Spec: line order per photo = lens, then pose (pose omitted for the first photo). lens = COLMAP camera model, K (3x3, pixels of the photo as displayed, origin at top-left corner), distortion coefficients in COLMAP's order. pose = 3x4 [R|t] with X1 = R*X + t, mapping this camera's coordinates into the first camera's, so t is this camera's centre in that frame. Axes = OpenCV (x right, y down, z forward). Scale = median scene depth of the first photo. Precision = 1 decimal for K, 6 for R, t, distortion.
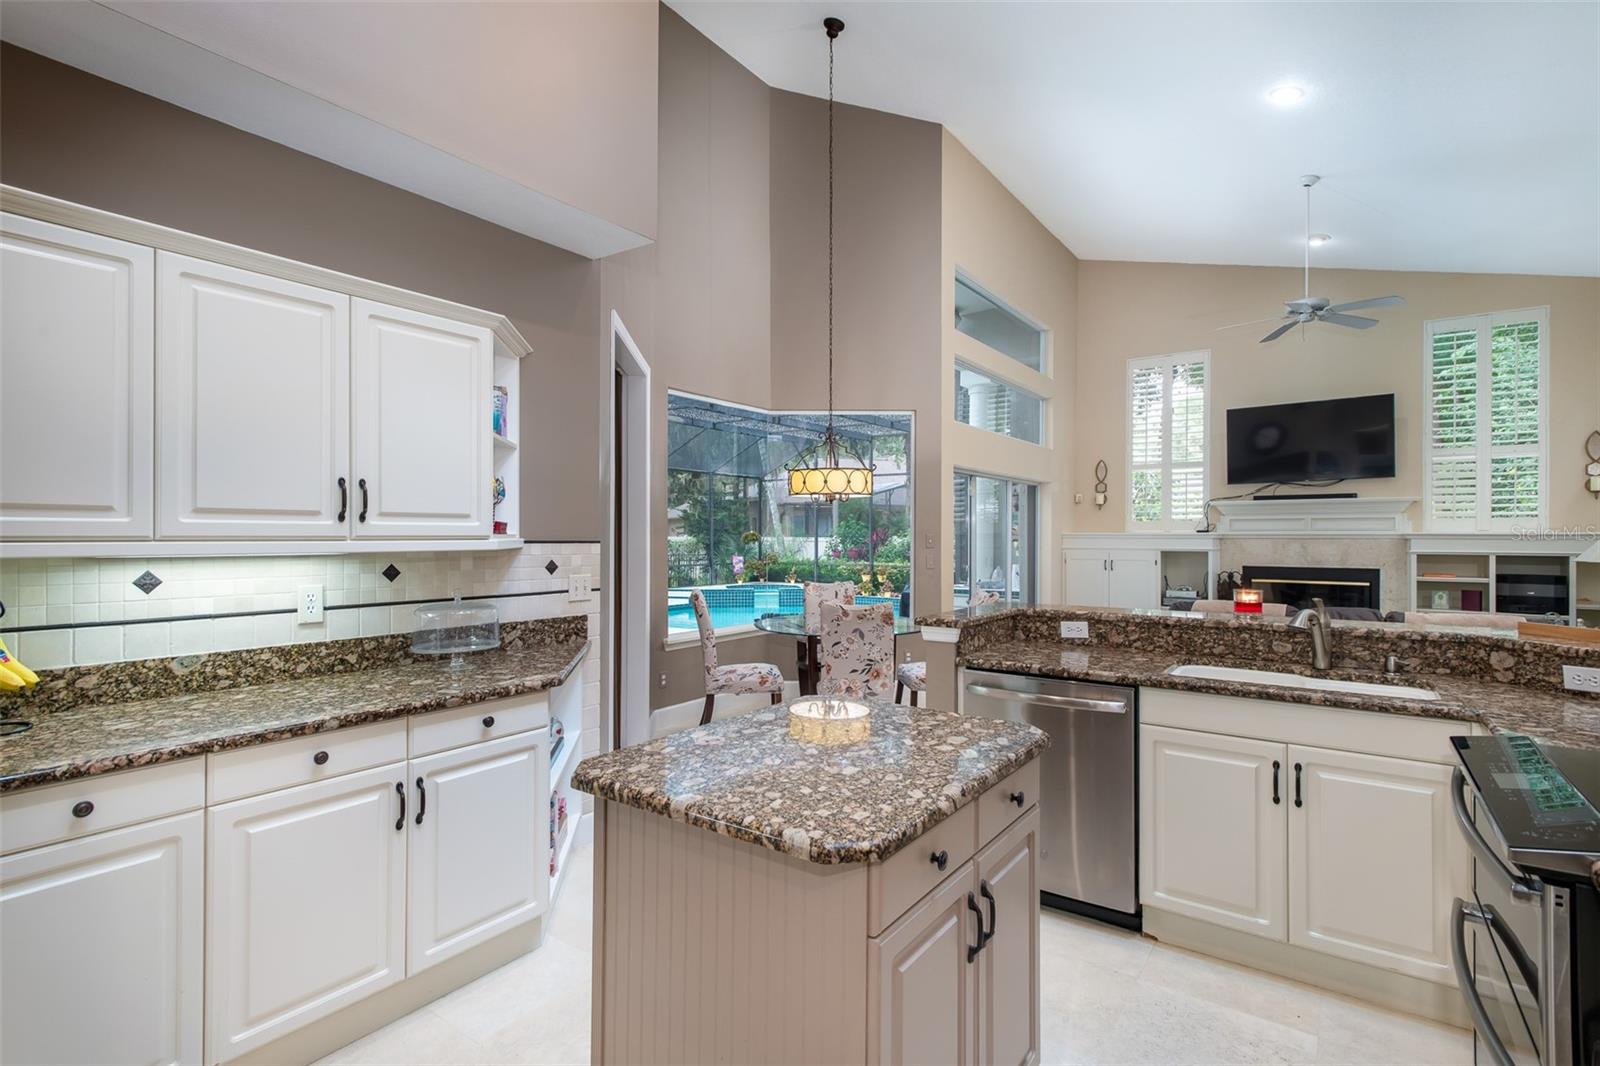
lens RADIAL K [[767.2, 0, 800.9], [0, 767.2, 533.8], [0, 0, 1]] dist [-0.017879, 0.003132]
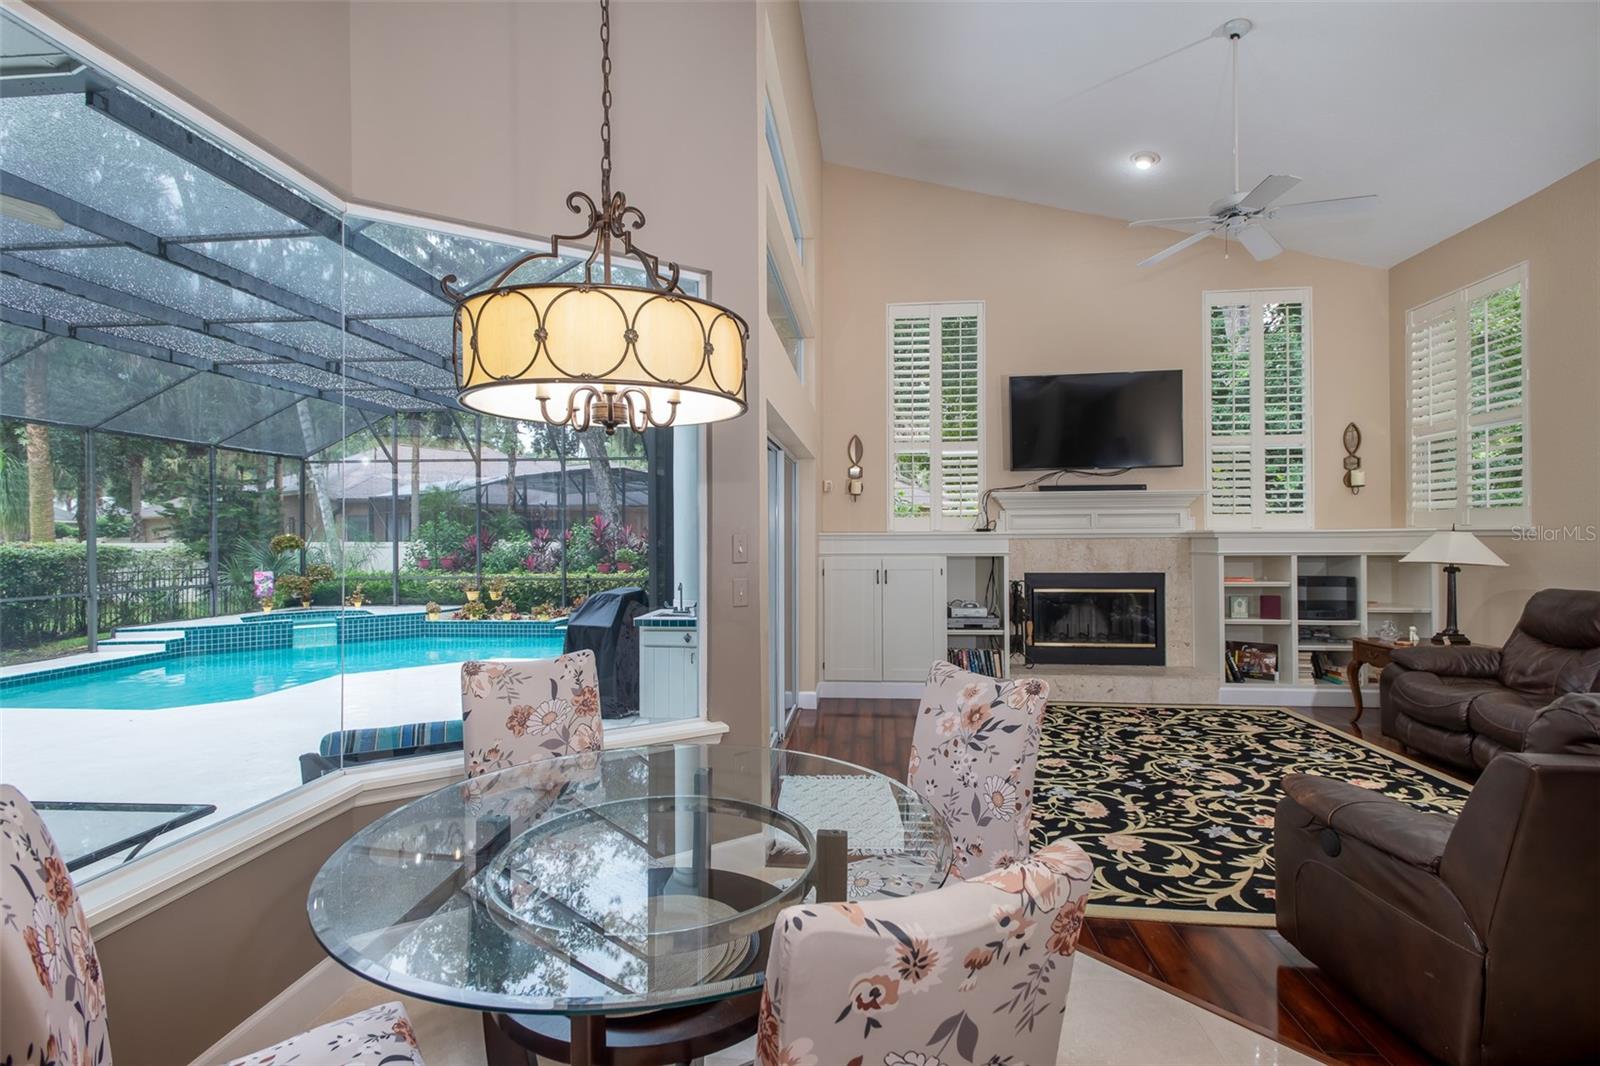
lens RADIAL K [[767.2, 0, 813.4], [0, 767.2, 545.4], [0, 0, 1]] dist [-0.017879, 0.003132]
pose [[0.857982, -0.009694, 0.513589, -0.011356], [0.004318, 0.999923, 0.011660, 0.001293], [-0.513662, -0.007787, 0.857957, 0.187634]]
